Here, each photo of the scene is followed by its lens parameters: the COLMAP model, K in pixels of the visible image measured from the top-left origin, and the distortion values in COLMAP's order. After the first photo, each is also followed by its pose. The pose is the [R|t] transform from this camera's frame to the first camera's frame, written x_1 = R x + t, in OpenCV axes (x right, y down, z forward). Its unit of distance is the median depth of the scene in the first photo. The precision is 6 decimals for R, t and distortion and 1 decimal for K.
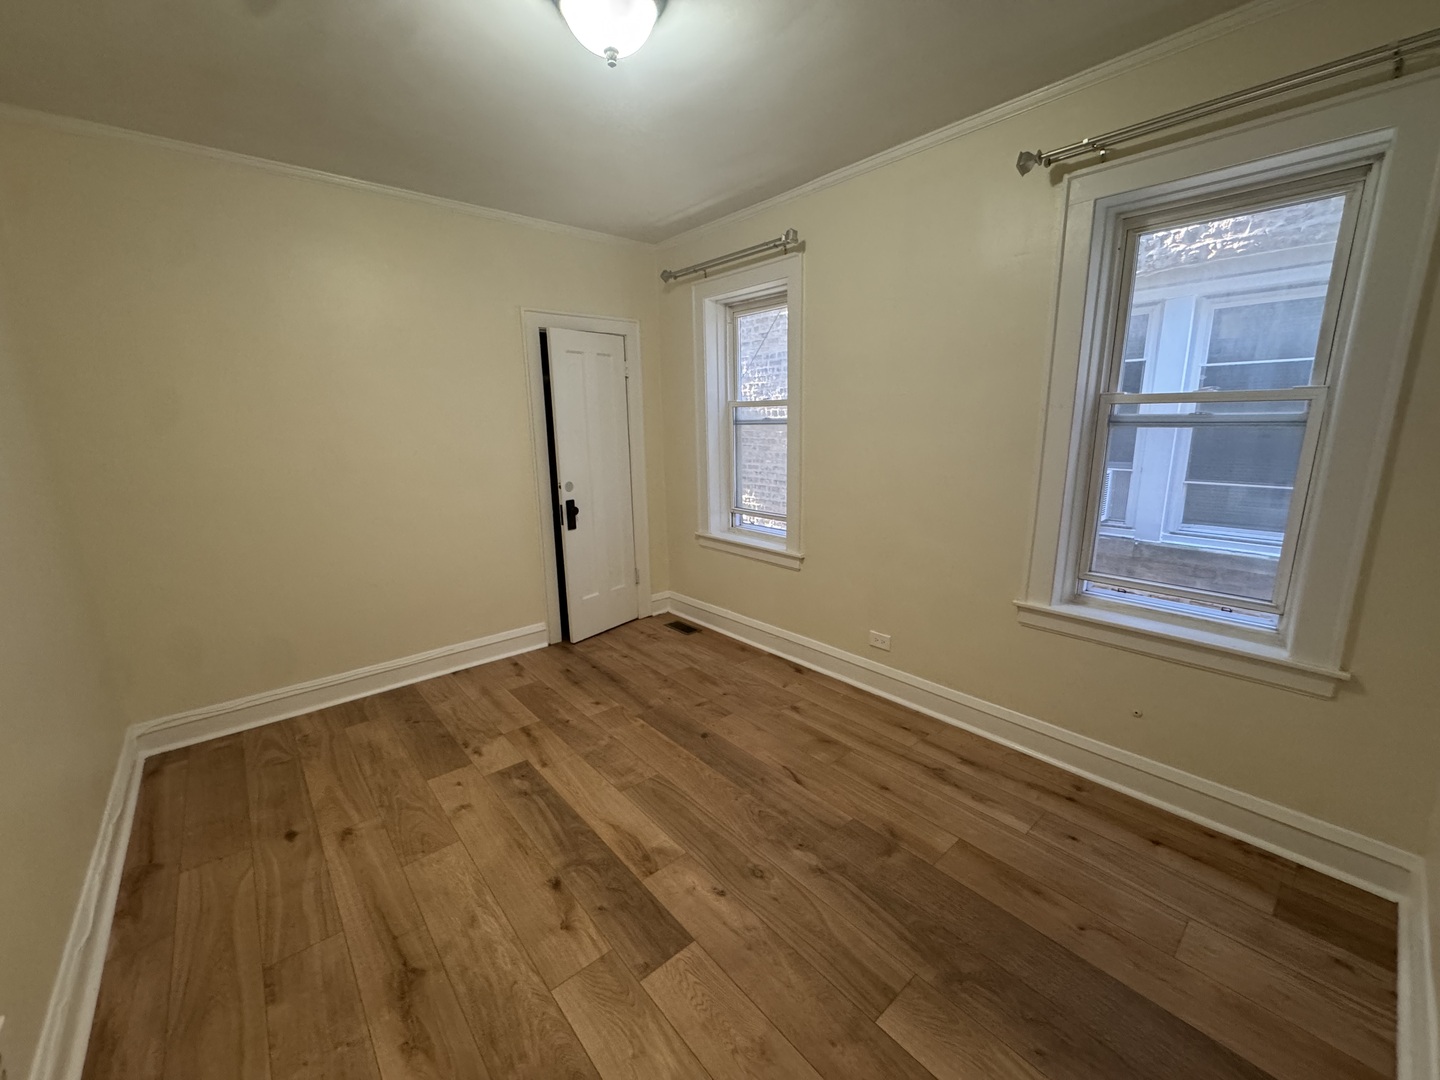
lens RADIAL K [[574.7, 0, 719.8], [0, 574.7, 538.8], [0, 0, 1]] dist [-0.002491, -0.000196]
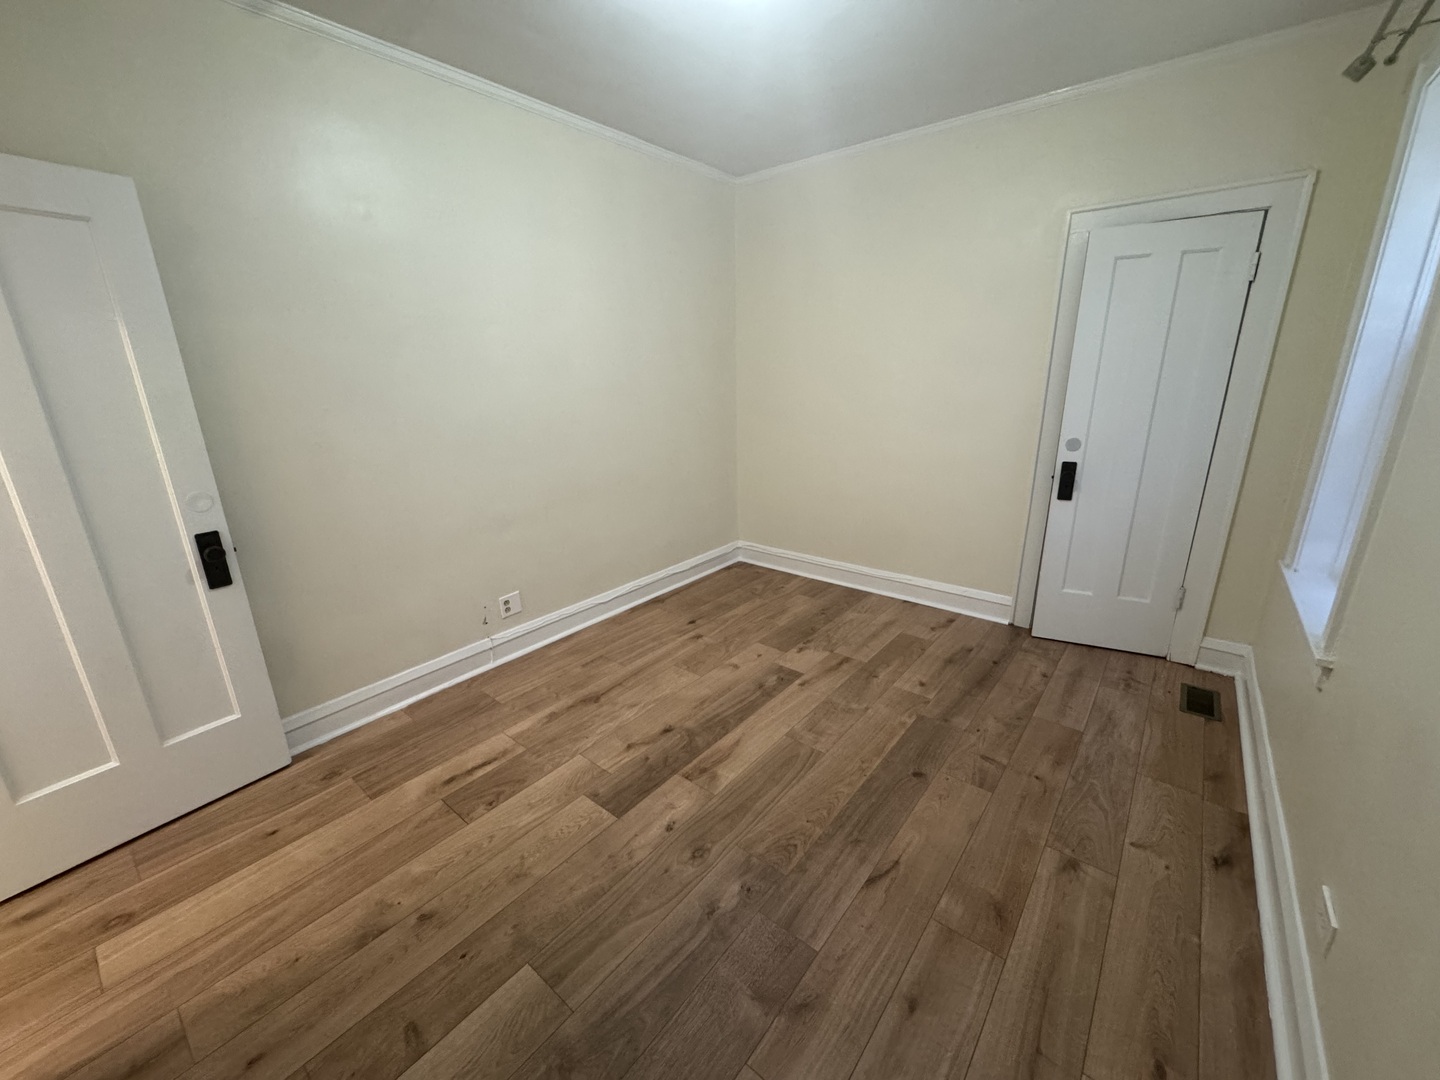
lens RADIAL K [[574.7, 0, 719.8], [0, 574.7, 538.8], [0, 0, 1]] dist [-0.002491, -0.000196]
pose [[0.174978, 0.291687, -0.940373, 0.632884], [-0.184968, 0.947841, 0.259586, -0.126924], [0.967042, 0.128517, 0.219804, 0.590085]]
